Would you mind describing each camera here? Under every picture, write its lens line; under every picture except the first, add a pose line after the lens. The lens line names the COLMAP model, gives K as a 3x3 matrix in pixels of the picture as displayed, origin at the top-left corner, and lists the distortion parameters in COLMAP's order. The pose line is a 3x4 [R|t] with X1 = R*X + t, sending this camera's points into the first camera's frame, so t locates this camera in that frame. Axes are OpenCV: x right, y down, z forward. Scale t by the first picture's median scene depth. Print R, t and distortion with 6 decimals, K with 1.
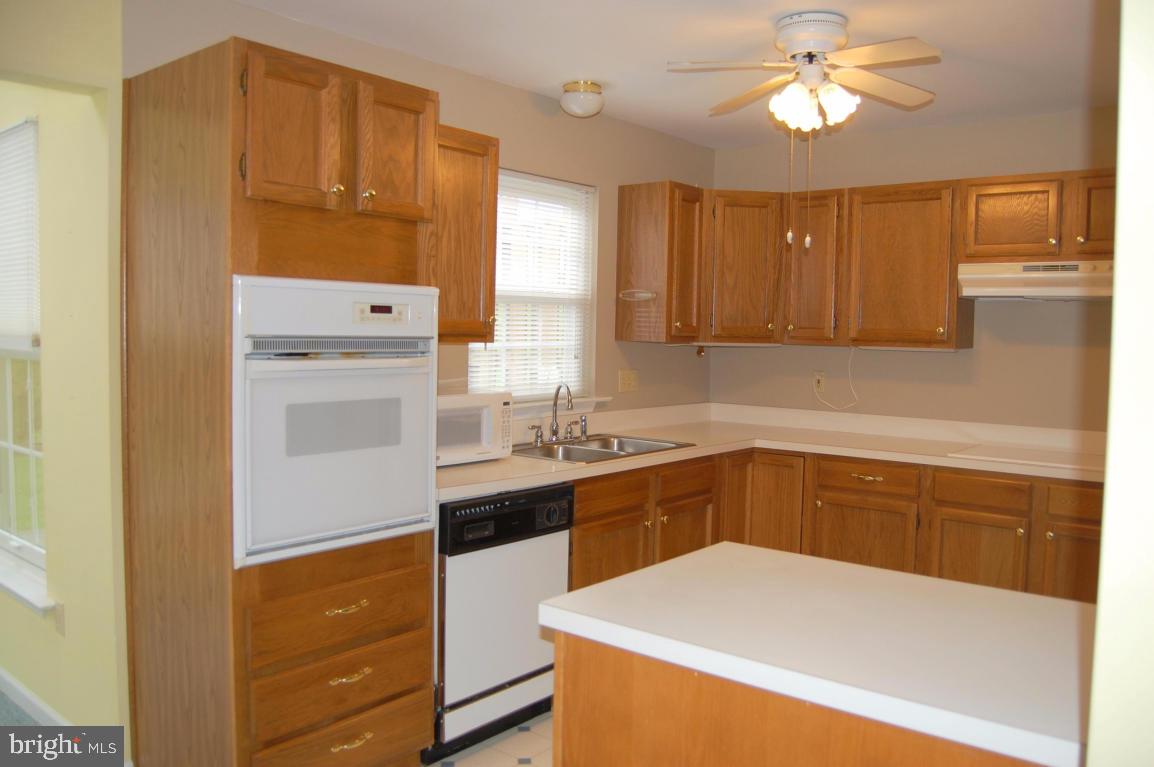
lens RADIAL K [[909.6, 0, 577.0], [0, 909.6, 383.5], [0, 0, 1]] dist [-0.087590, 0.016418]
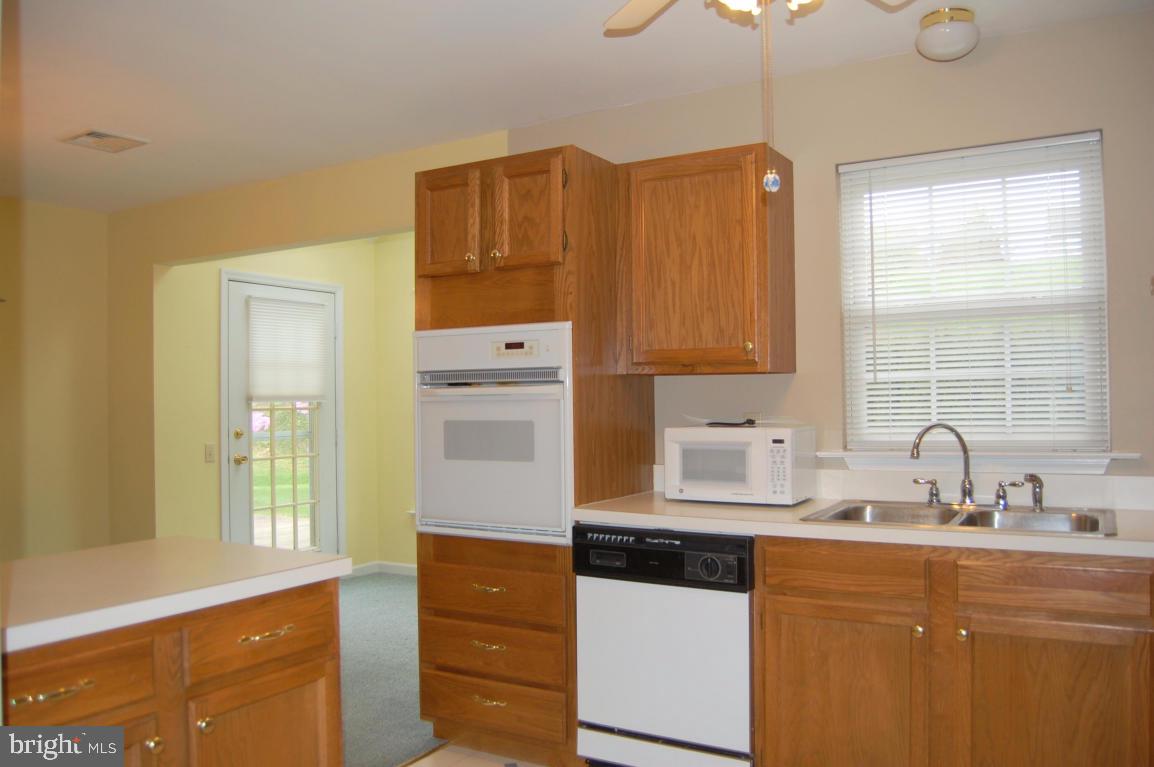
lens RADIAL K [[909.6, 0, 577.0], [0, 909.6, 383.5], [0, 0, 1]] dist [-0.087590, 0.016418]
pose [[0.143596, -0.035792, -0.988989, 0.954855], [-0.041771, 0.998236, -0.042191, 0.014924], [0.988754, 0.047370, 0.141848, 0.885130]]
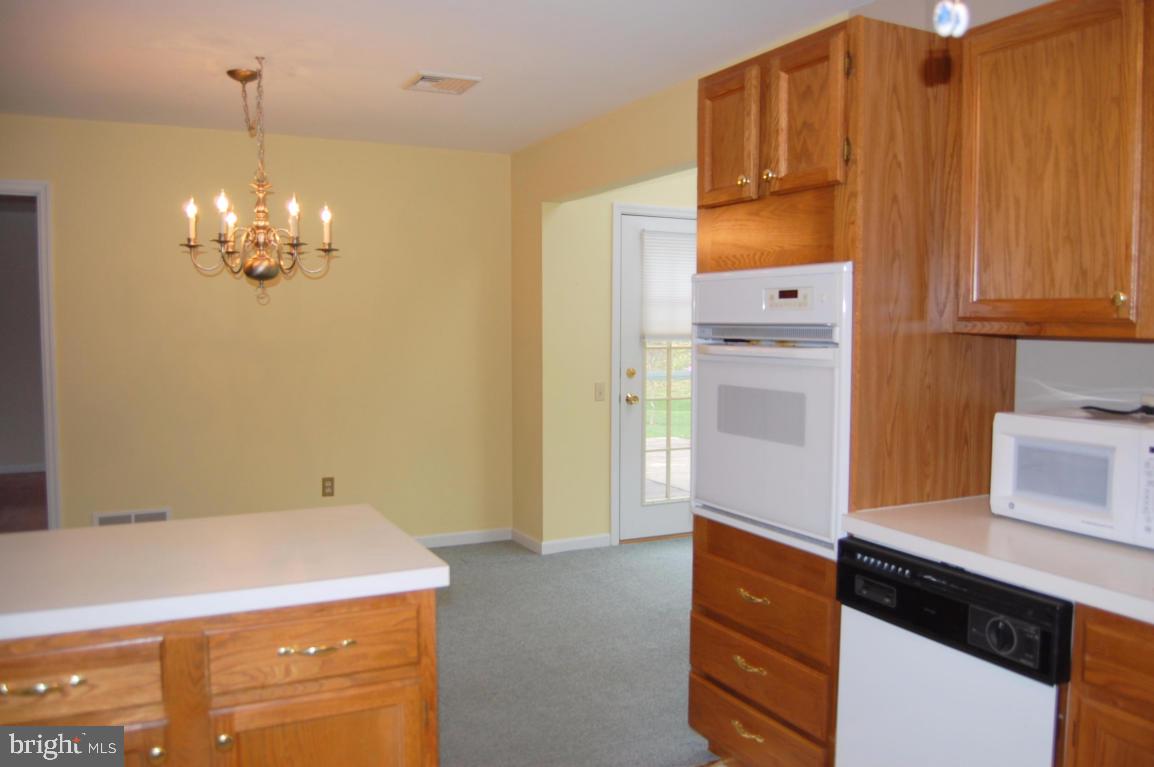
lens RADIAL K [[909.6, 0, 577.0], [0, 909.6, 383.5], [0, 0, 1]] dist [-0.087590, 0.016418]
pose [[-0.413438, 0.040945, -0.909611, 0.690177], [-0.061737, 0.995429, 0.072869, -0.043925], [0.908437, 0.086284, -0.409021, 1.152132]]
